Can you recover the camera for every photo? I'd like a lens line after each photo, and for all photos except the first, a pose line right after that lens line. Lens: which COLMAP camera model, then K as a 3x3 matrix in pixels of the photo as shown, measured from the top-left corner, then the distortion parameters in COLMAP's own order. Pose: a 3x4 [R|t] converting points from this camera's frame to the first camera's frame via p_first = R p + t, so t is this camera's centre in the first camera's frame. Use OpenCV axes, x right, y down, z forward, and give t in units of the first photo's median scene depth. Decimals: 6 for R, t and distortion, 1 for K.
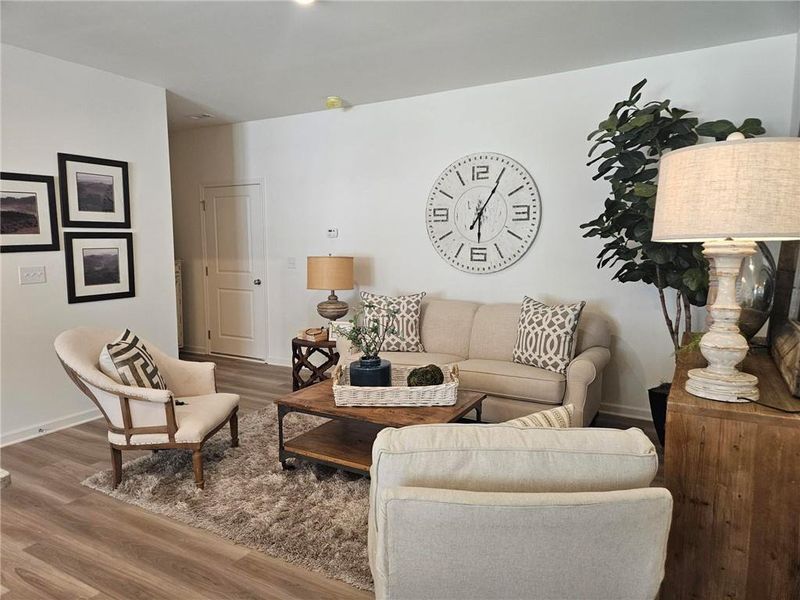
lens RADIAL K [[516.0, 0, 400.0], [0, 516.0, 300.0], [0, 0, 1]] dist [0.046274, -0.001135]
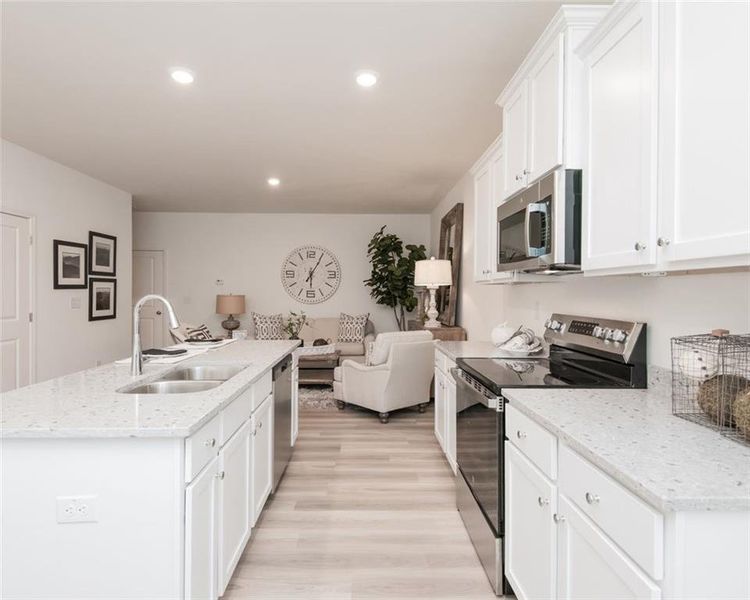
lens RADIAL K [[394.8, 0, 369.1], [0, 394.8, 296.8], [0, 0, 1]] dist [0.036588, -0.031998]
pose [[0.858586, 0.004517, 0.512650, -0.511551], [0.050565, 0.994339, -0.093446, 0.089363], [-0.510170, 0.106154, 0.853497, -0.494884]]
